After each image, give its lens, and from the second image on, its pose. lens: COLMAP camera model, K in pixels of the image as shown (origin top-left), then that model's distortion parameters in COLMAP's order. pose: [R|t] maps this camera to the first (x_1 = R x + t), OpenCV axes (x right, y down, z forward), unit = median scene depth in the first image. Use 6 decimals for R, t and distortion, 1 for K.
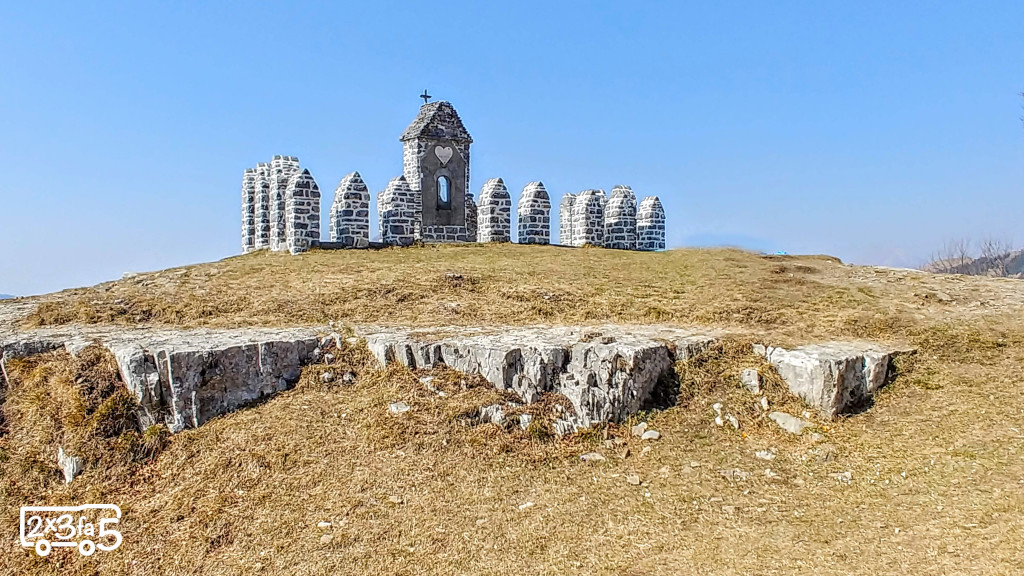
lens RADIAL K [[843.8, 0, 512.0], [0, 843.8, 288.0], [0, 0, 1]] dist [-0.009549, -0.001006]
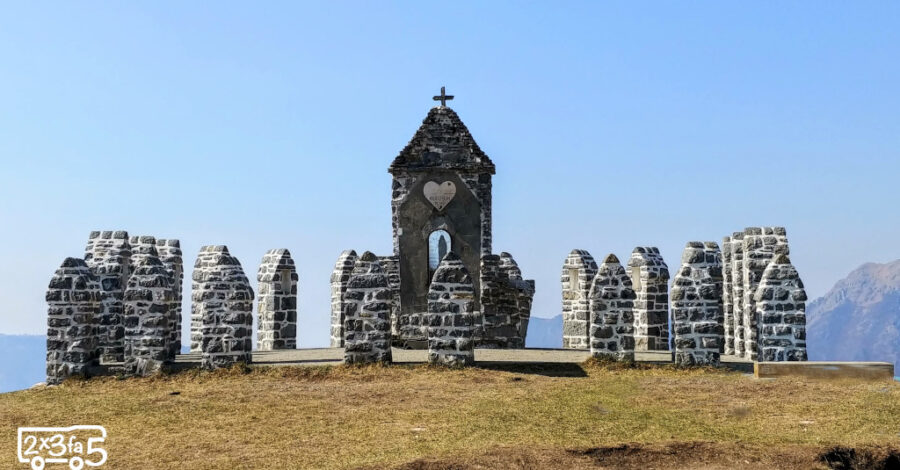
lens RADIAL K [[1200.9, 0, 450.0], [0, 1200.9, 235.0], [0, 0, 1]] dist [0.506875, -2.762902]
pose [[0.782230, -0.034010, -0.622061, 0.488848], [0.002052, 0.998644, -0.052019, -0.088938], [0.622986, 0.039415, 0.781239, 0.349276]]
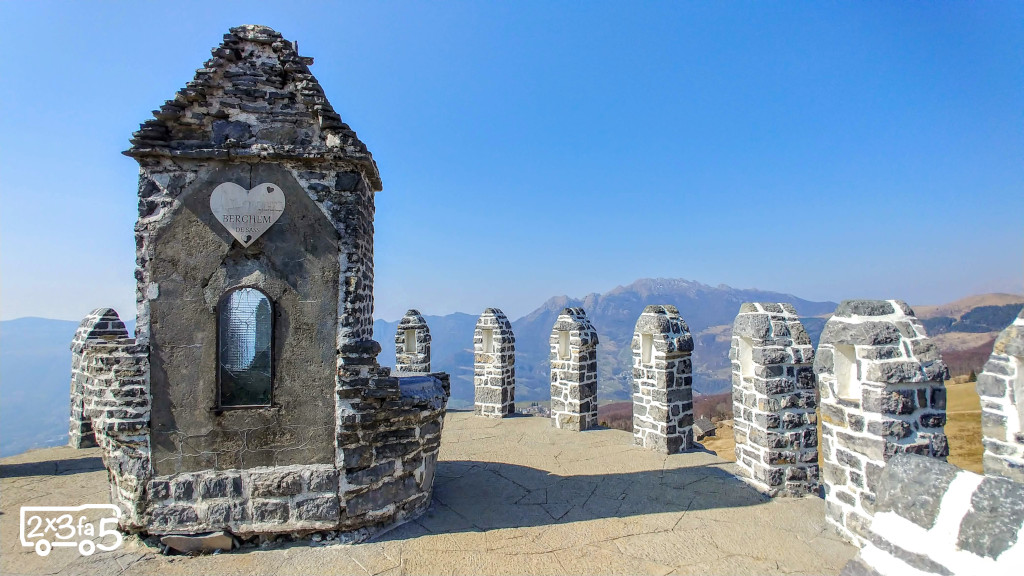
lens RADIAL K [[443.9, 0, 512.0], [0, 443.9, 288.0], [0, 0, 1]] dist [-0.021734, 0.000189]
pose [[0.905712, -0.021325, -0.423357, 0.063413], [0.002495, 0.998985, -0.044981, -0.133271], [0.423886, 0.039683, 0.904846, 0.958674]]
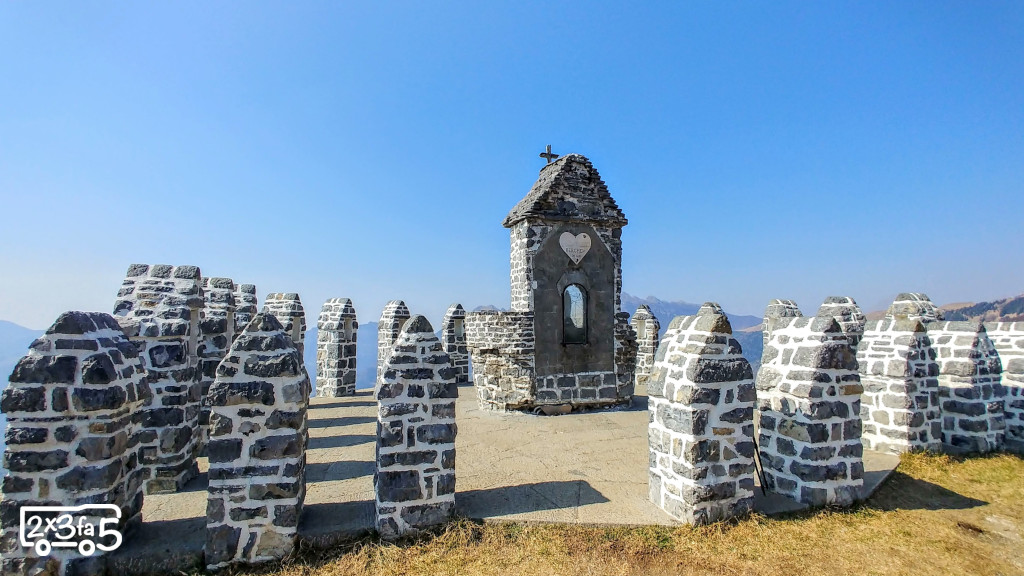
lens RADIAL K [[479.5, 0, 512.0], [0, 479.5, 288.0], [0, 0, 1]] dist [-0.025490, 0.001061]
pose [[0.963473, -0.008785, -0.267663, -0.037982], [-0.008827, 0.997877, -0.064522, -0.115599], [0.267662, 0.064528, 0.961350, 0.719639]]
